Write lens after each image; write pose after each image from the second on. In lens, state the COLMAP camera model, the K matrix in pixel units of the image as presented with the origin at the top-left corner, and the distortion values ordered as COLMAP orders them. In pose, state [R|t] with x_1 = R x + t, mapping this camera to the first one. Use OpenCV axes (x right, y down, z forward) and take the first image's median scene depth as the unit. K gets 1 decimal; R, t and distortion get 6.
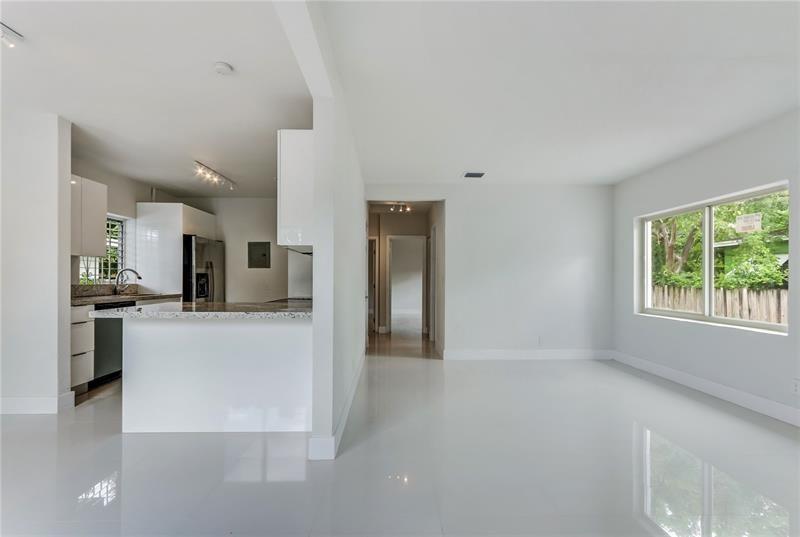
lens RADIAL K [[358.6, 0, 400.3], [0, 358.6, 279.2], [0, 0, 1]] dist [0.000693, 0.000172]
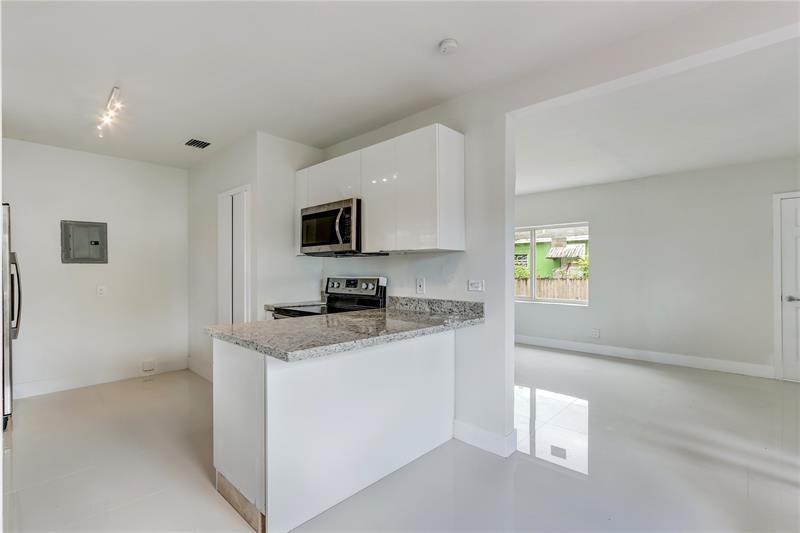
lens RADIAL K [[364.0, 0, 400.3], [0, 364.0, 270.2], [0, 0, 1]] dist [-0.001498, -0.000286]
pose [[0.716471, -0.005675, 0.697593, -0.530430], [0.004641, 0.999984, 0.003369, -0.022303], [-0.697601, 0.000824, 0.716486, 0.195138]]
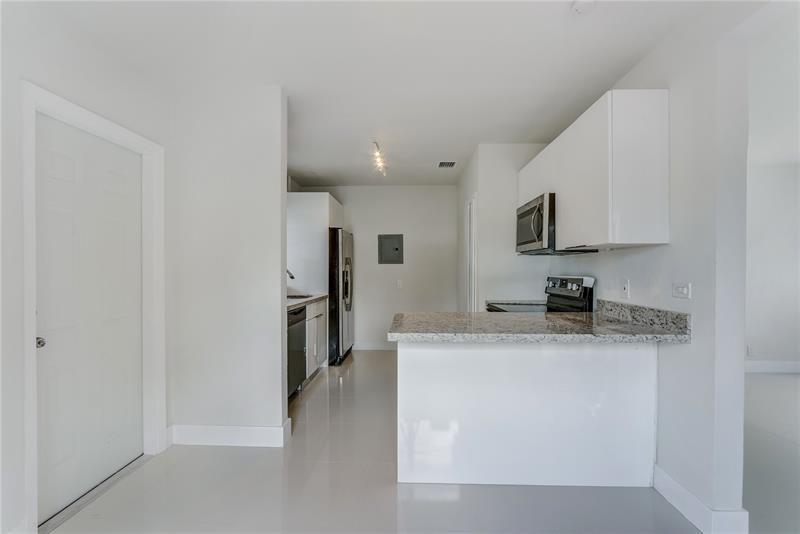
lens RADIAL K [[372.1, 0, 400.0], [0, 372.1, 267.0], [0, 0, 1]] dist [-0.001357, -0.000048]
pose [[0.997998, -0.005292, -0.063029, -0.374728], [0.005037, 0.999978, -0.004203, -0.022552], [0.063050, 0.003877, 0.998003, 0.094842]]
